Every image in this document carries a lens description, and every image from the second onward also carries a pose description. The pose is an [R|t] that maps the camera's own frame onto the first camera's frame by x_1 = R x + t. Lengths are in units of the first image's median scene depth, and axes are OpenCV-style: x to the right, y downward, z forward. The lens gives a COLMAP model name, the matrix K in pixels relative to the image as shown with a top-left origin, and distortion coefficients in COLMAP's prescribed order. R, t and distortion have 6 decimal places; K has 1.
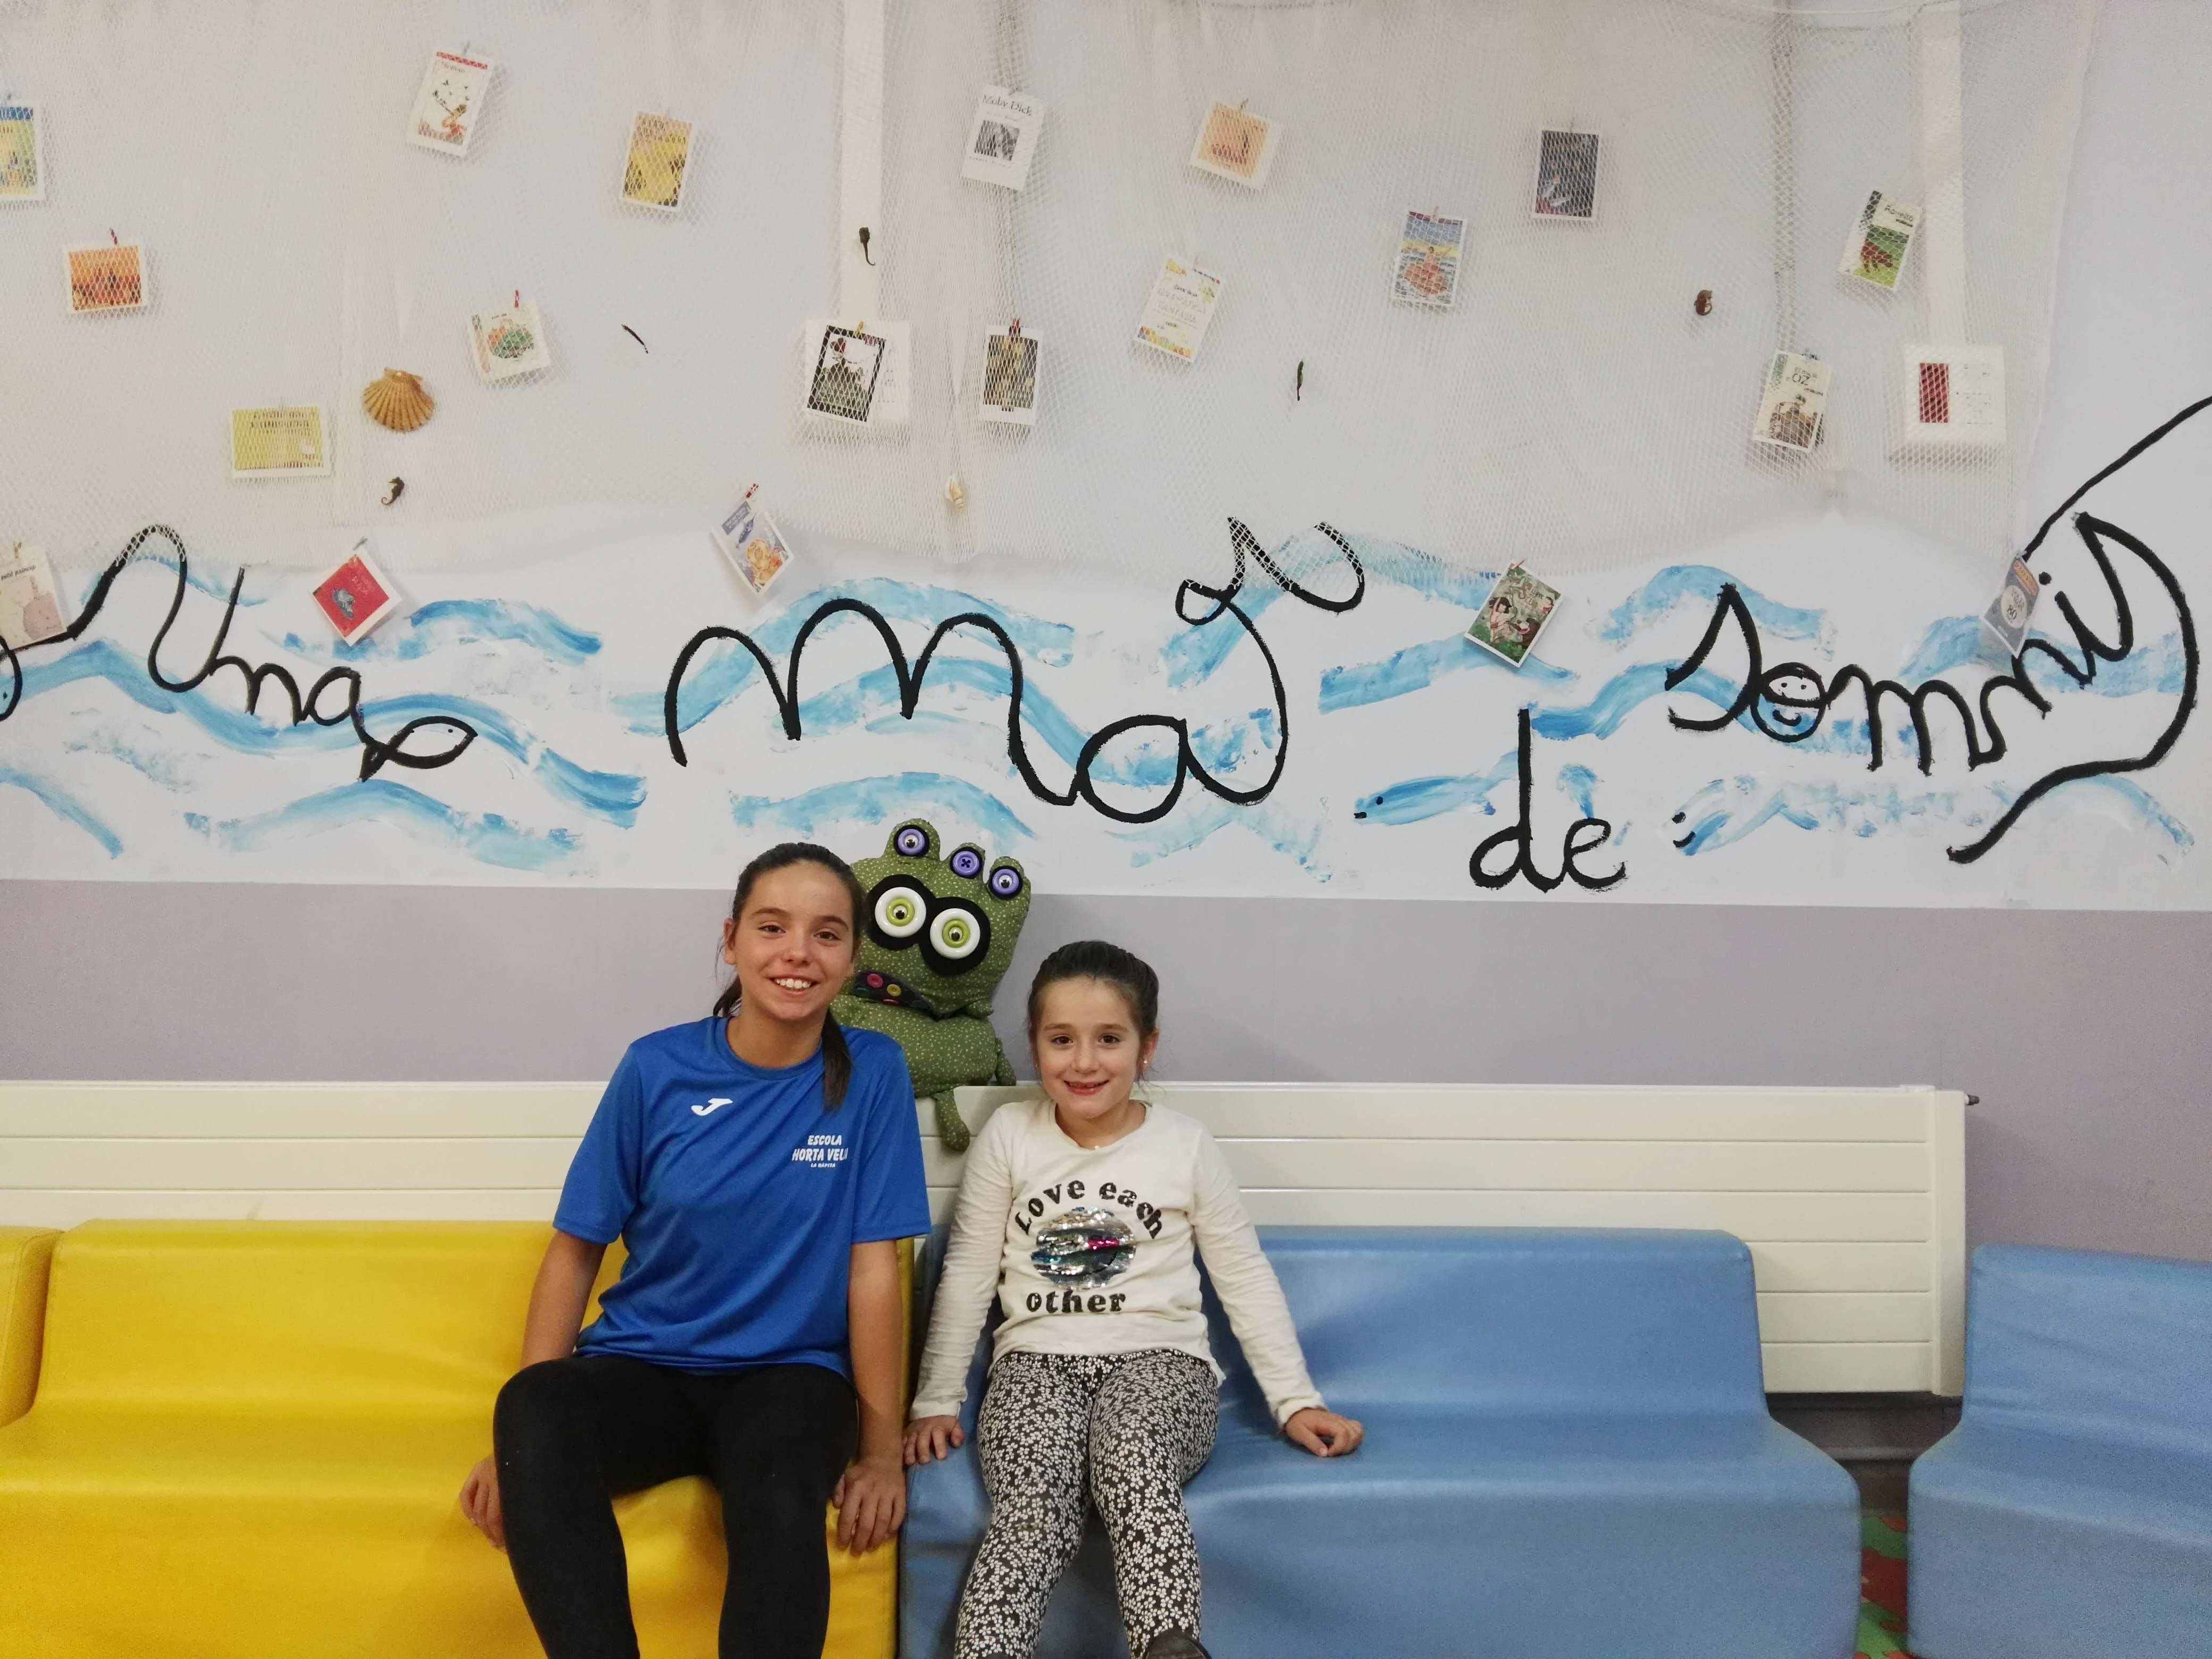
lens RADIAL K [[1799.6, 0, 1076.4], [0, 1799.6, 850.3], [0, 0, 1]] dist [0.092943, -0.189045]
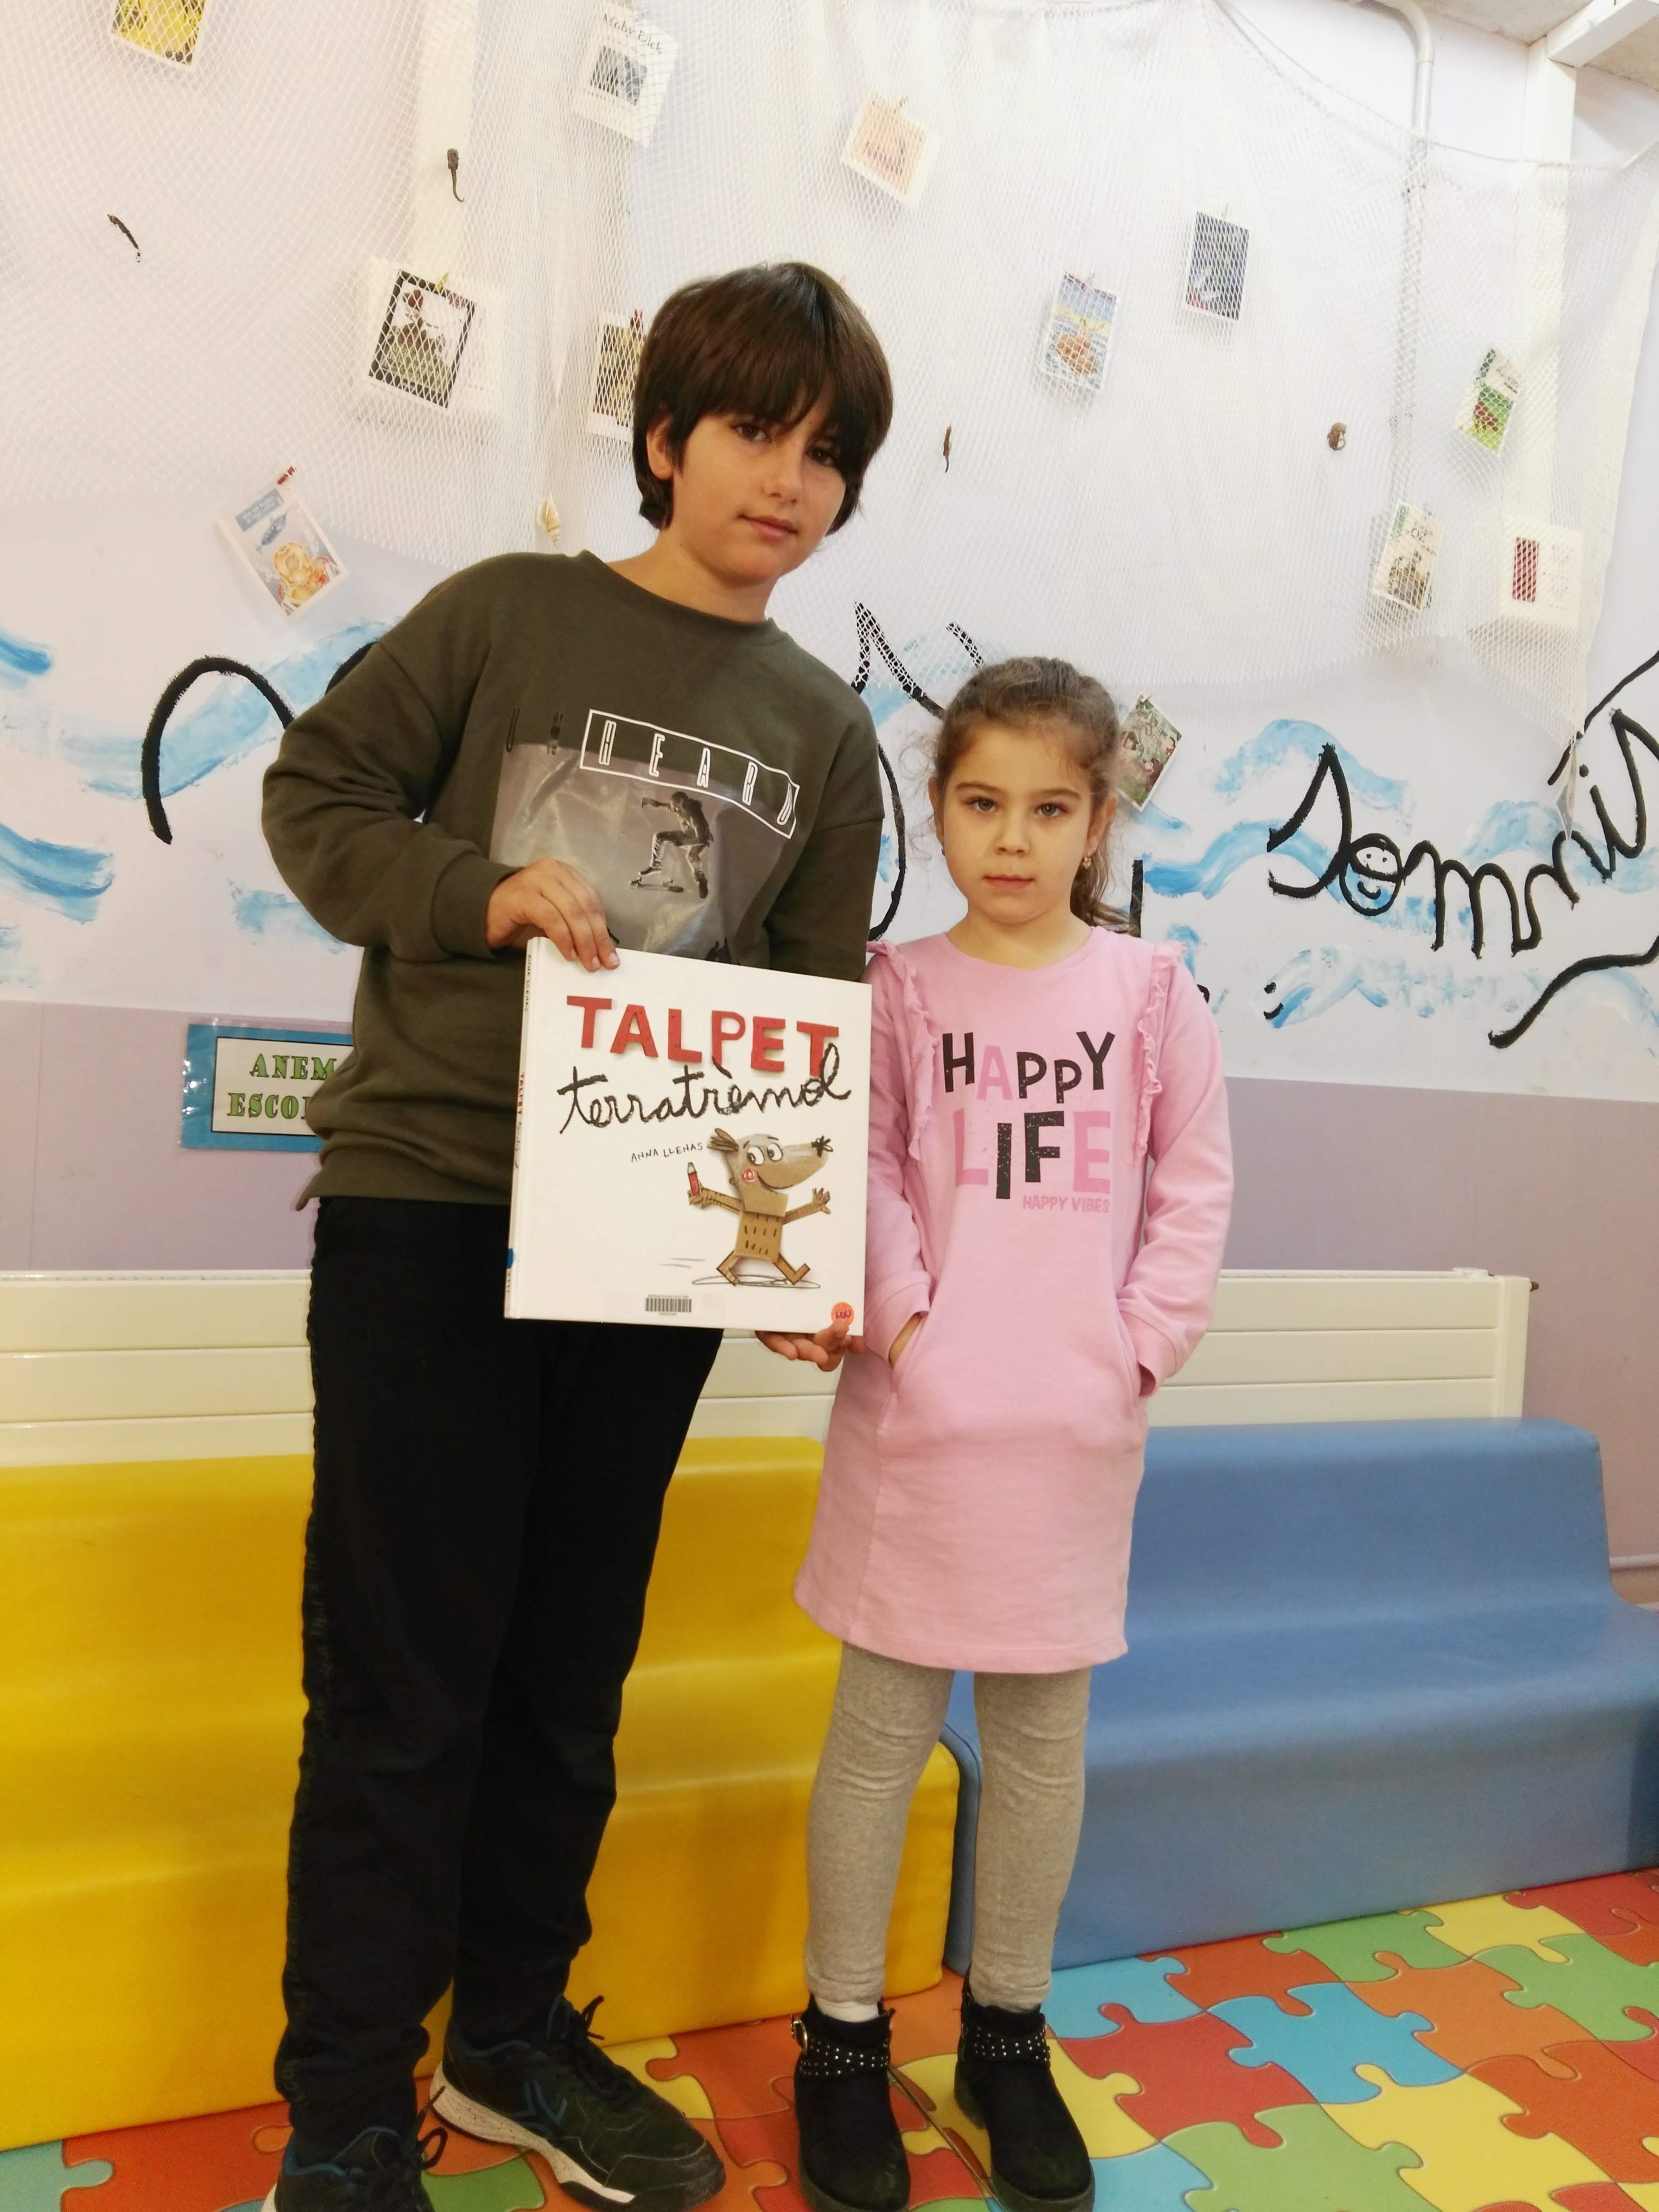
lens RADIAL K [[1779.9, 0, 799.9], [0, 1779.9, 1098.7], [0, 0, 1]] dist [0.089941, -0.180614]
pose [[0.930742, 0.033101, 0.364175, -0.237021], [-0.060096, 0.996200, 0.063043, -0.004476], [-0.360704, -0.080562, 0.929194, 0.214886]]
